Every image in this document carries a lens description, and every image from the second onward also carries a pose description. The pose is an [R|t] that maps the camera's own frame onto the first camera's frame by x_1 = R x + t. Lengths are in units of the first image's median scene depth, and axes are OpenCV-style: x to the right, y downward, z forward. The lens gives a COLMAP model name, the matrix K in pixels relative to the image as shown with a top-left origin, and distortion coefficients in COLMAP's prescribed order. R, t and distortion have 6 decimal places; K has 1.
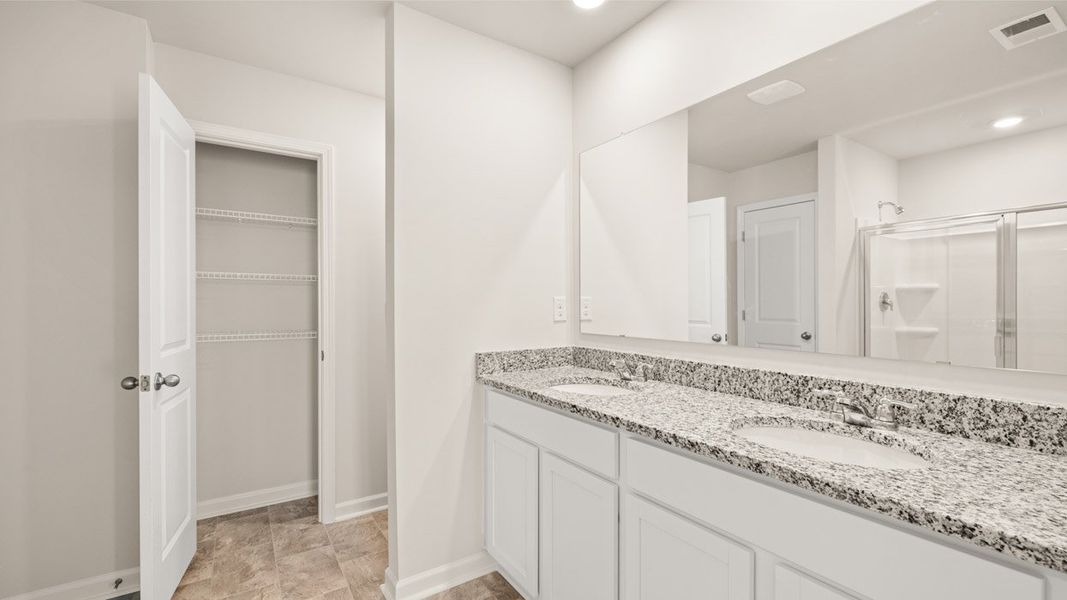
lens RADIAL K [[450.6, 0, 533.7], [0, 450.6, 306.0], [0, 0, 1]] dist [-0.011459, 0.000440]
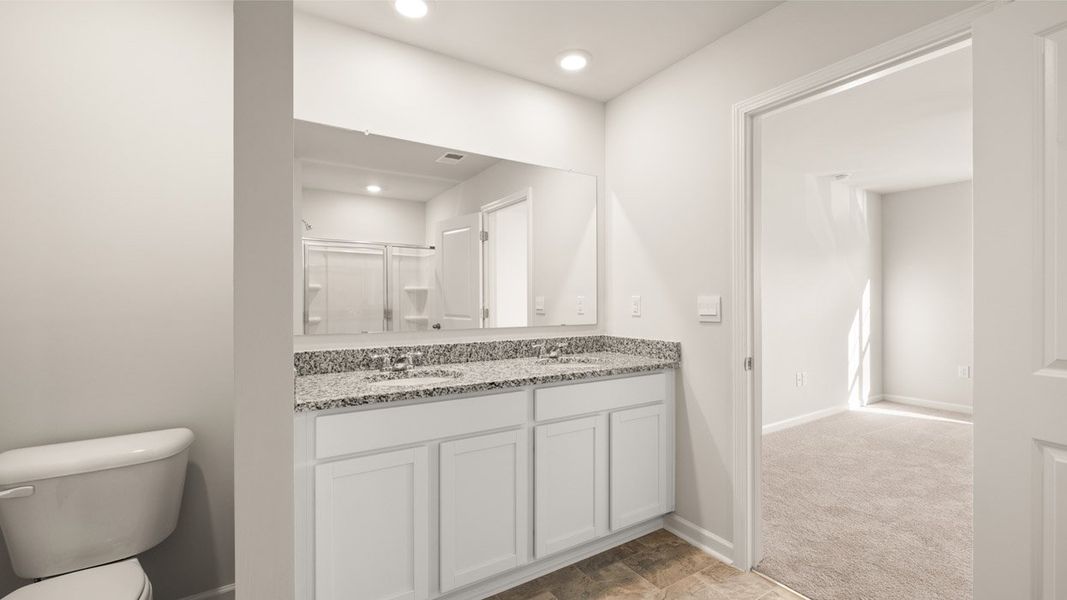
lens RADIAL K [[450.6, 0, 523.0], [0, 450.6, 296.3], [0, 0, 1]] dist [-0.011459, 0.000440]
pose [[0.022150, 0.010444, 0.999700, -1.001972], [0.006263, 0.999924, -0.010585, -0.000925], [-0.999735, 0.006495, 0.022083, 0.786229]]
